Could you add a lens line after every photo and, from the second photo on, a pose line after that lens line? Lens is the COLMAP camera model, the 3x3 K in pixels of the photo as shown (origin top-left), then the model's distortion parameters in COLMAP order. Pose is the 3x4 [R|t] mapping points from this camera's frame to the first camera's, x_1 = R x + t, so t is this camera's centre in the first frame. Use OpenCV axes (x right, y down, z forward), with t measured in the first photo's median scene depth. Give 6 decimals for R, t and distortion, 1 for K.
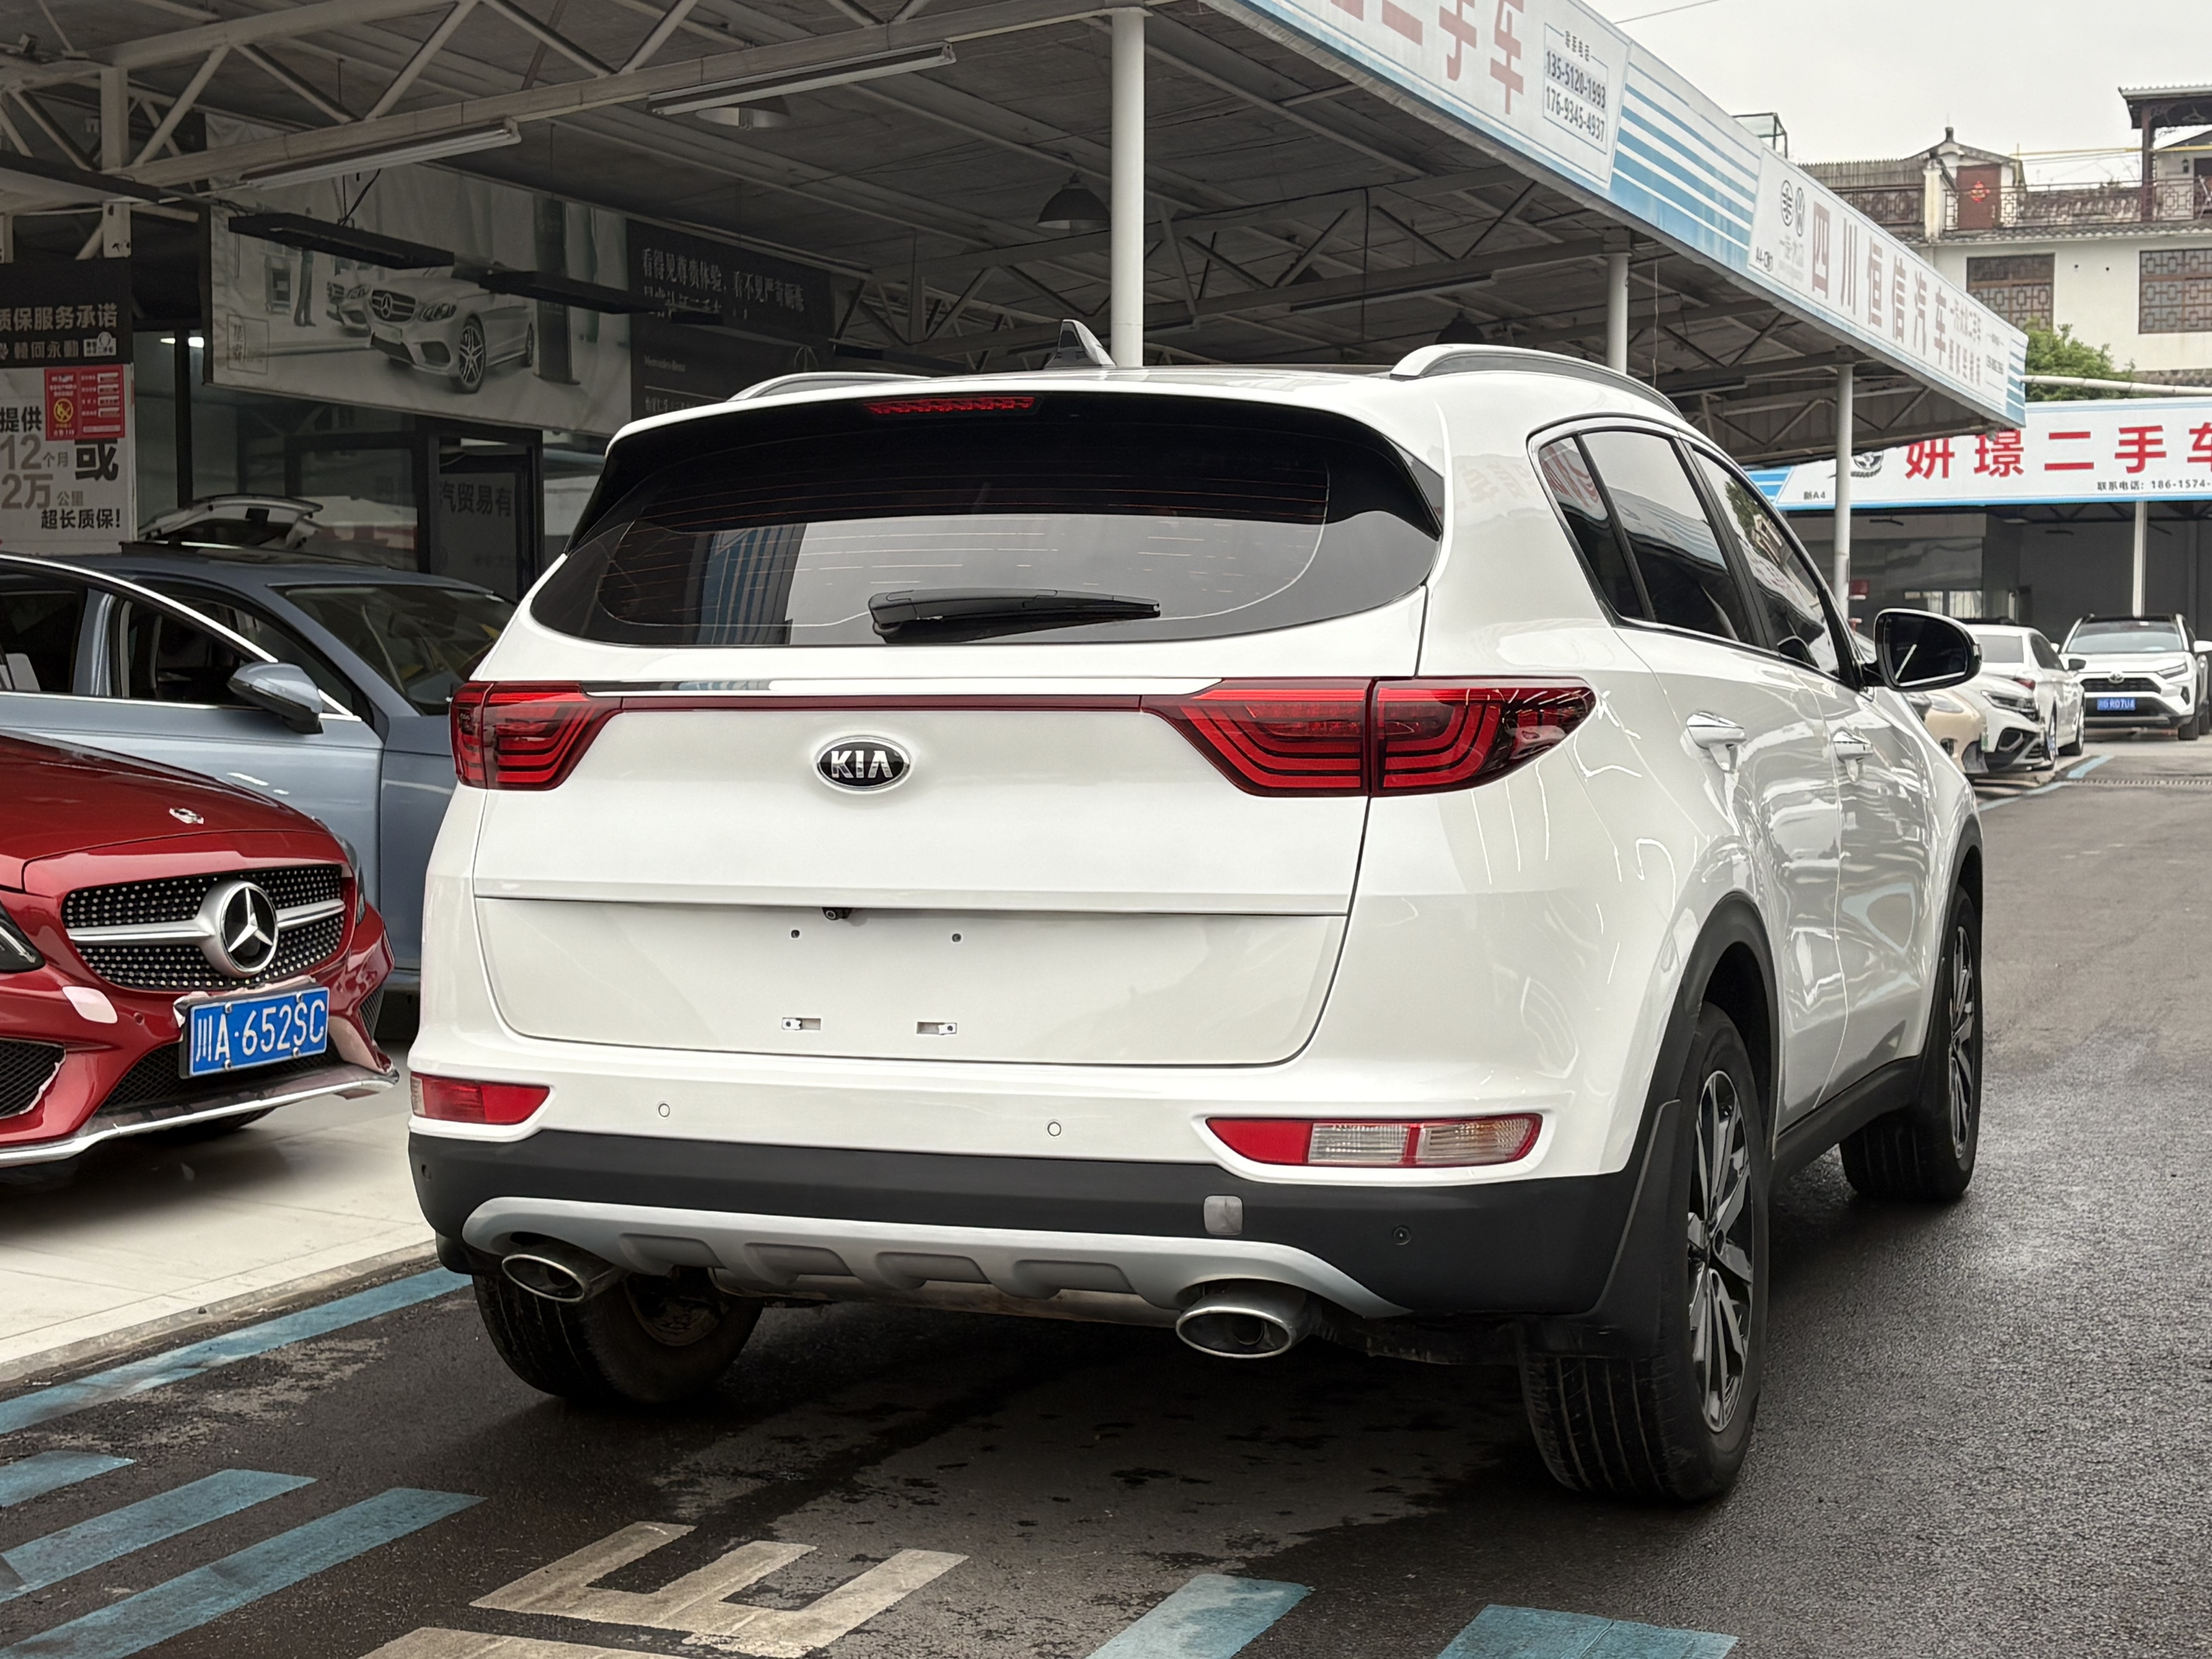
lens RADIAL K [[3230.0, 0, 1107.2], [0, 3230.0, 840.7], [0, 0, 1]] dist [0.236517, -0.902083]
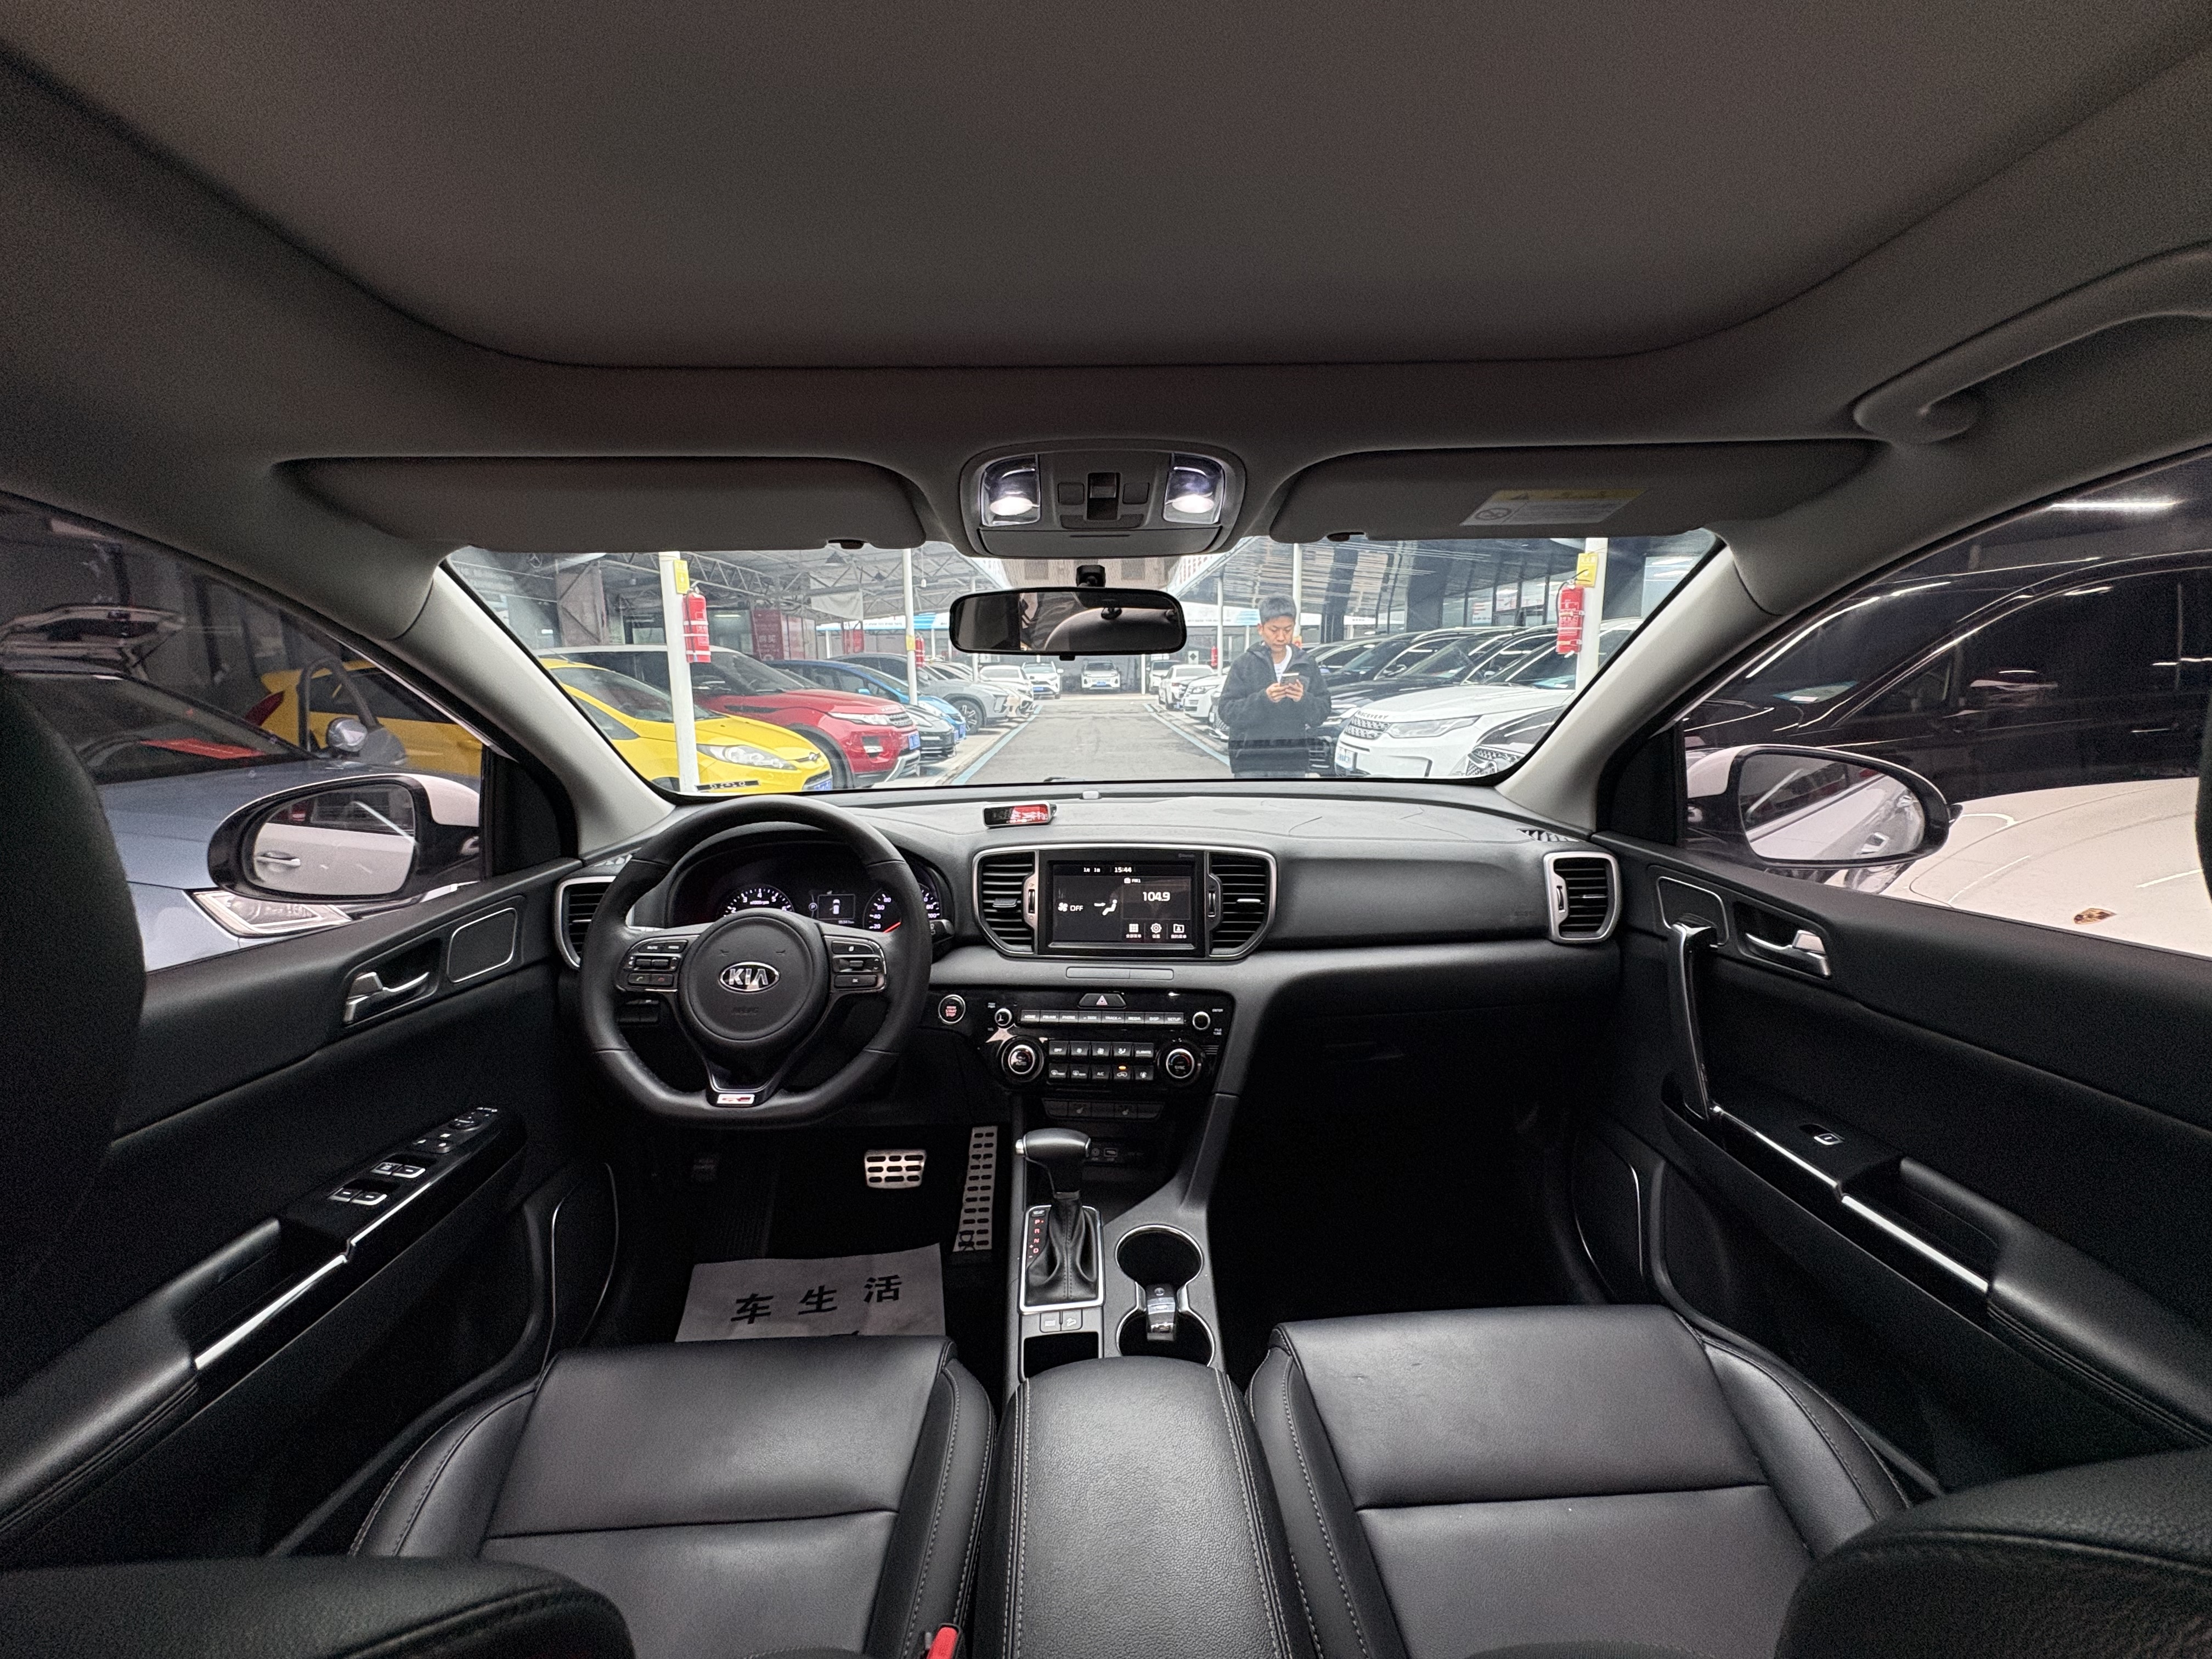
lens RADIAL K [[871.7, 0, 1106.0], [0, 871.7, 829.5], [0, 0, 1]] dist [-0.008135, 0.007313]
pose [[0.917062, -0.079475, 0.390743, 0.059338], [0.030458, 0.991035, 0.130087, -0.111327], [-0.397579, -0.107397, 0.911261, 1.228278]]
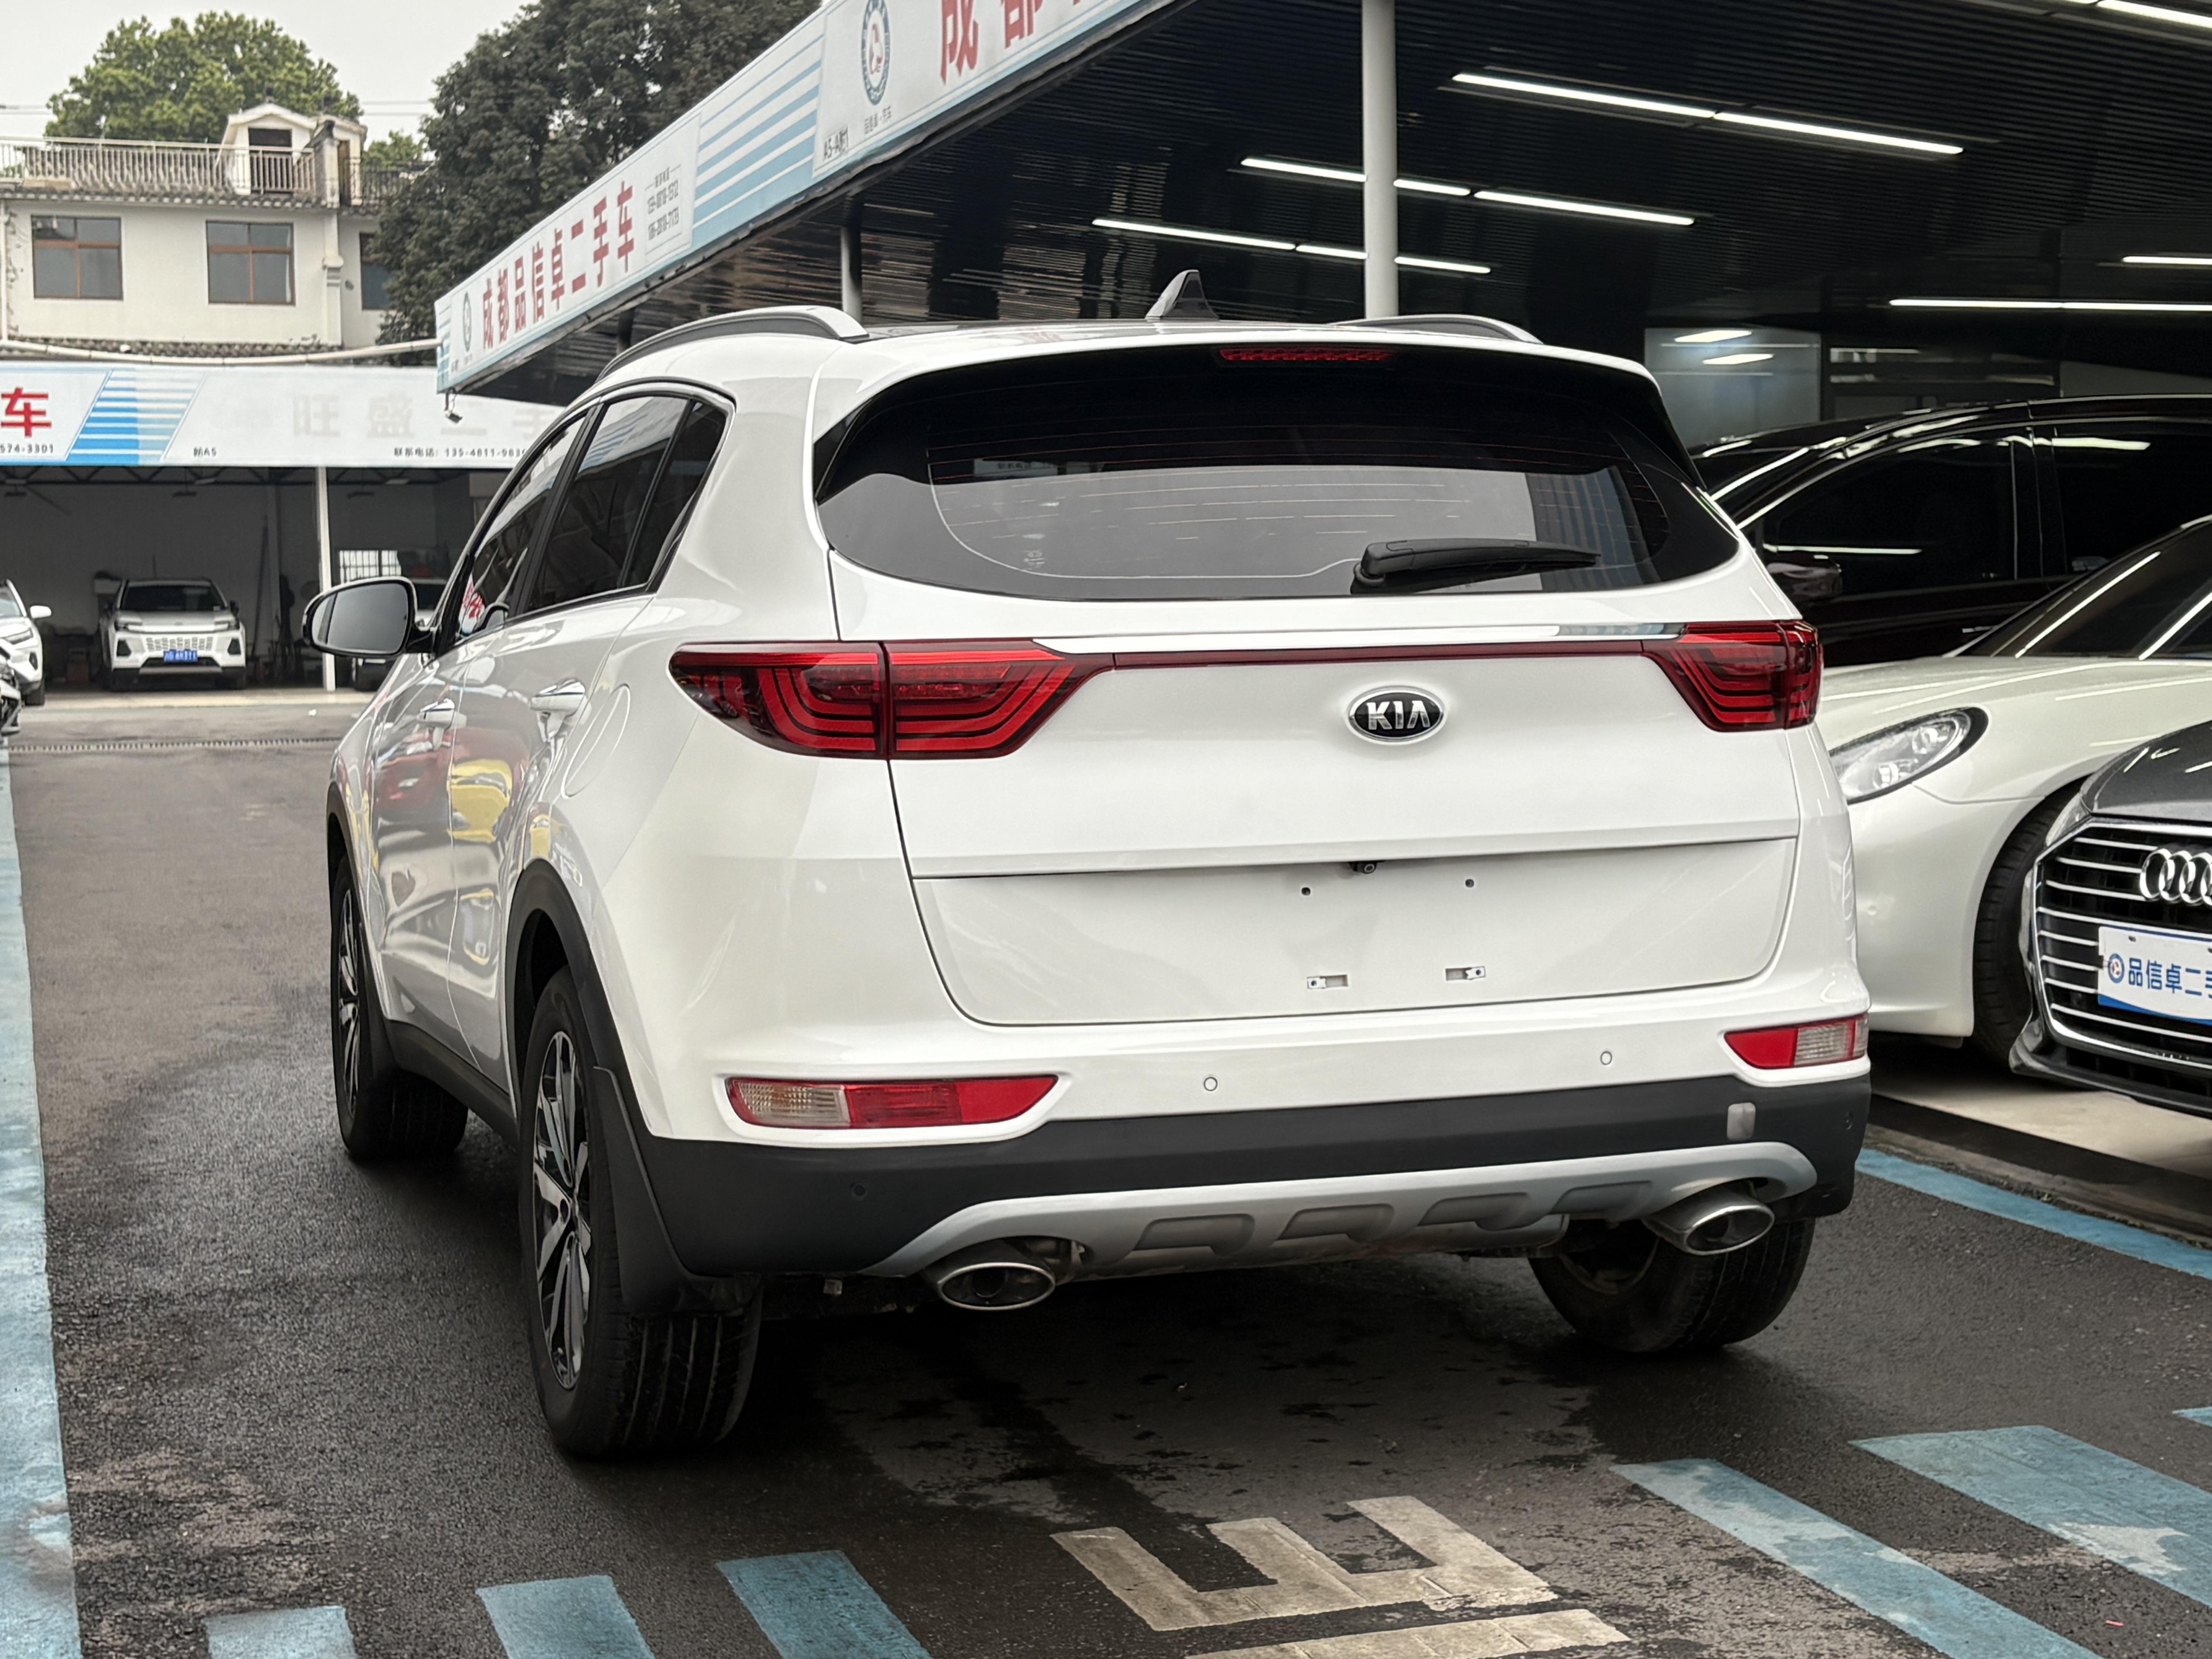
lens RADIAL K [[3230.0, 0, 1107.2], [0, 3230.0, 840.7], [0, 0, 1]] dist [0.236517, -0.902083]
pose [[0.758294, -0.052969, 0.649758, -0.700221], [0.046478, 0.998550, 0.027162, -0.014288], [-0.650254, 0.009603, 0.759656, 0.266816]]
